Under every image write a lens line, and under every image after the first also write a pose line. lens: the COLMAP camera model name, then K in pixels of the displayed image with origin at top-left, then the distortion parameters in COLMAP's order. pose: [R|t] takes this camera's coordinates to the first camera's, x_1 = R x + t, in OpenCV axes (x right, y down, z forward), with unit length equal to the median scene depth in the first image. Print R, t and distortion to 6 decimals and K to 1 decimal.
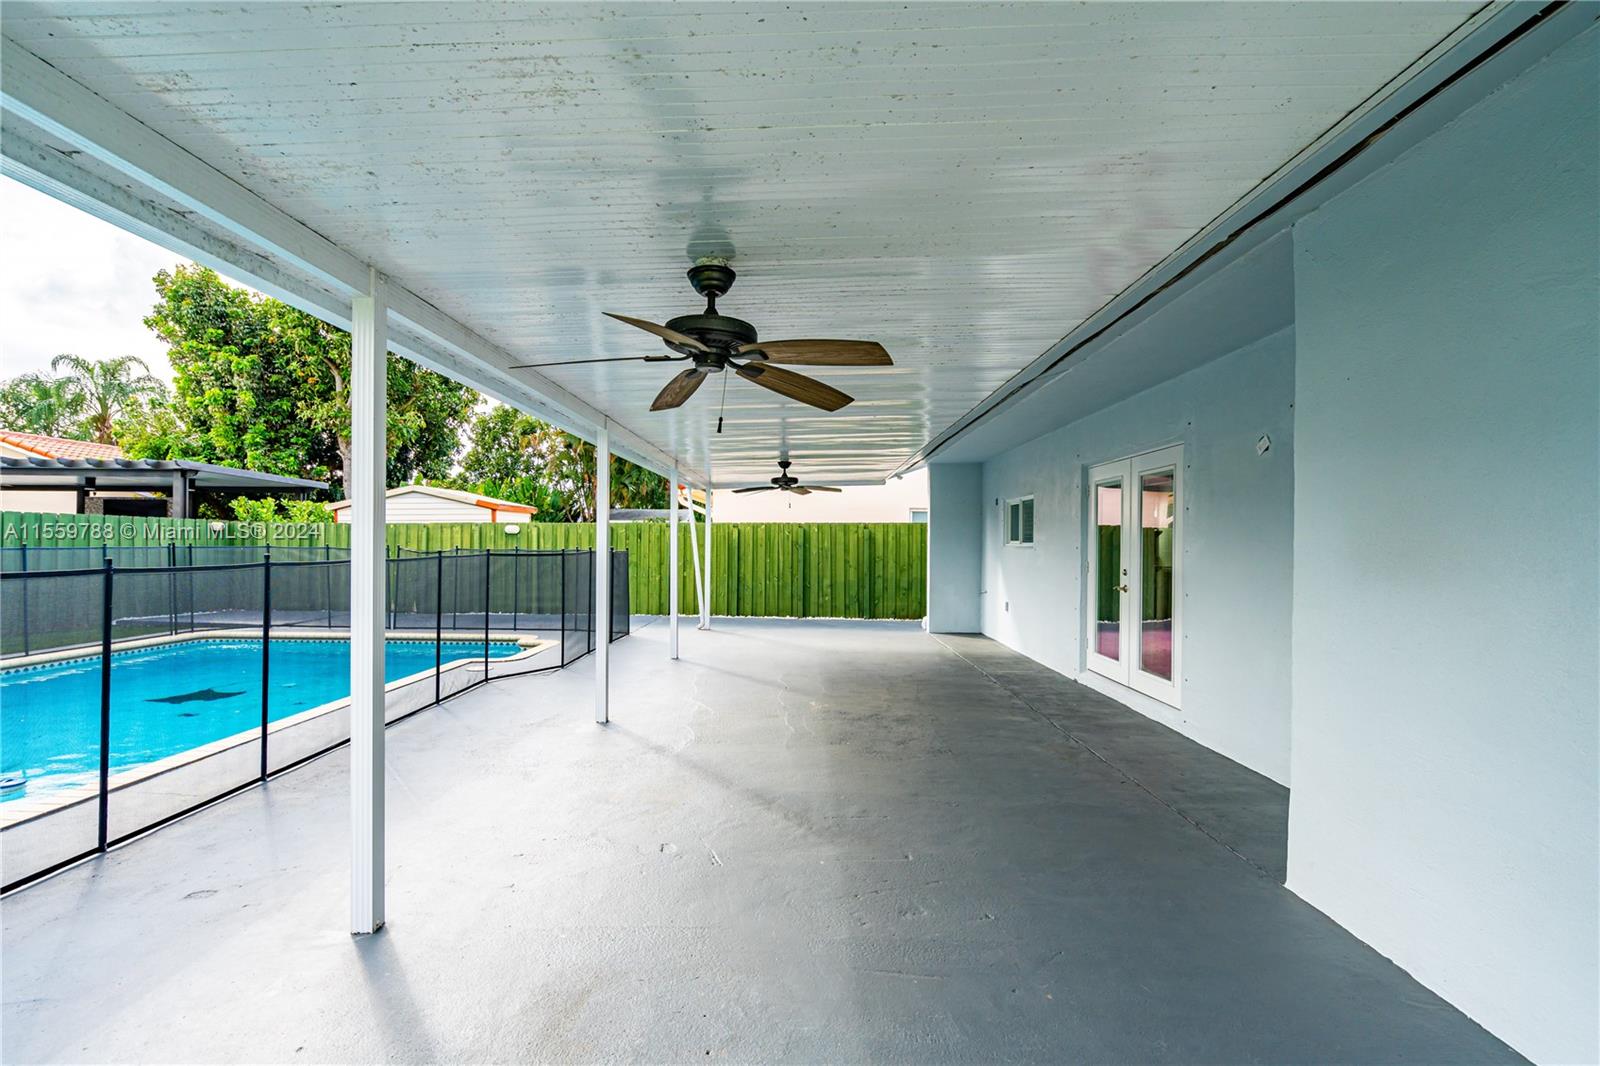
lens RADIAL K [[714.4, 0, 790.5], [0, 714.4, 547.2], [0, 0, 1]] dist [-0.001999, -0.000011]
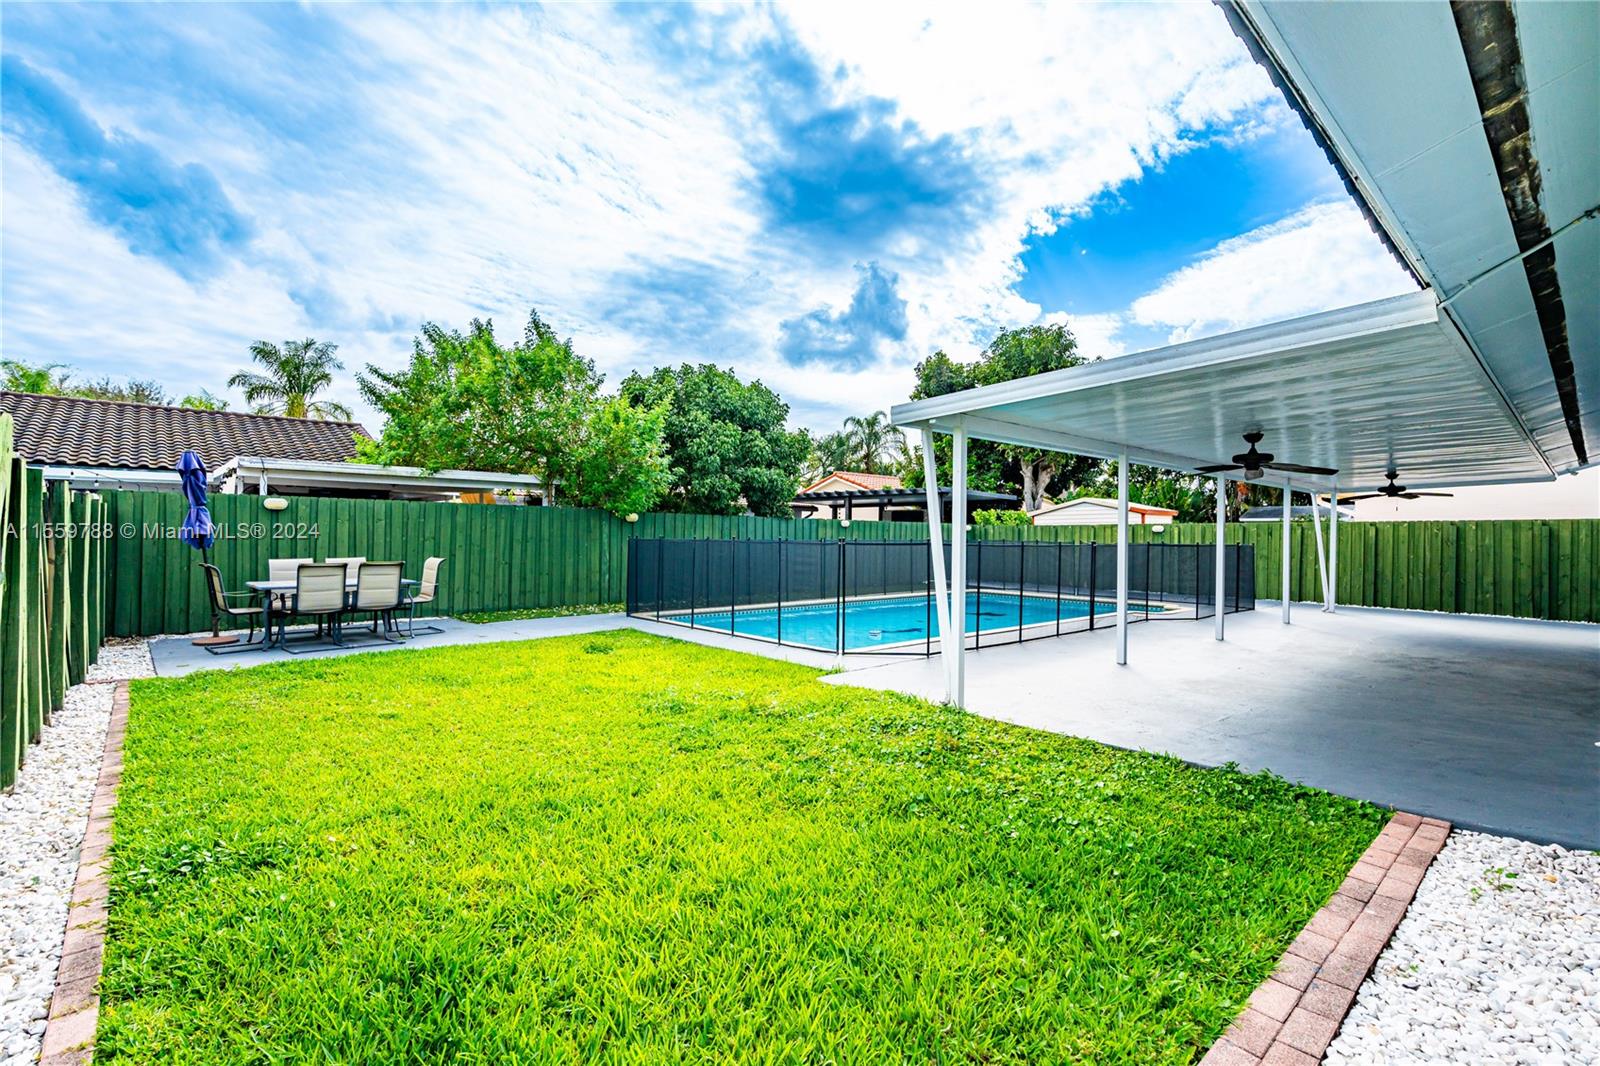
lens RADIAL K [[714.4, 0, 790.5], [0, 714.4, 547.2], [0, 0, 1]] dist [-0.001999, -0.000011]
pose [[0.670986, 0.013043, -0.741355, 0.134290], [-0.011813, 0.999906, 0.006900, 0.008290], [0.741376, 0.004127, 0.671077, -0.392272]]
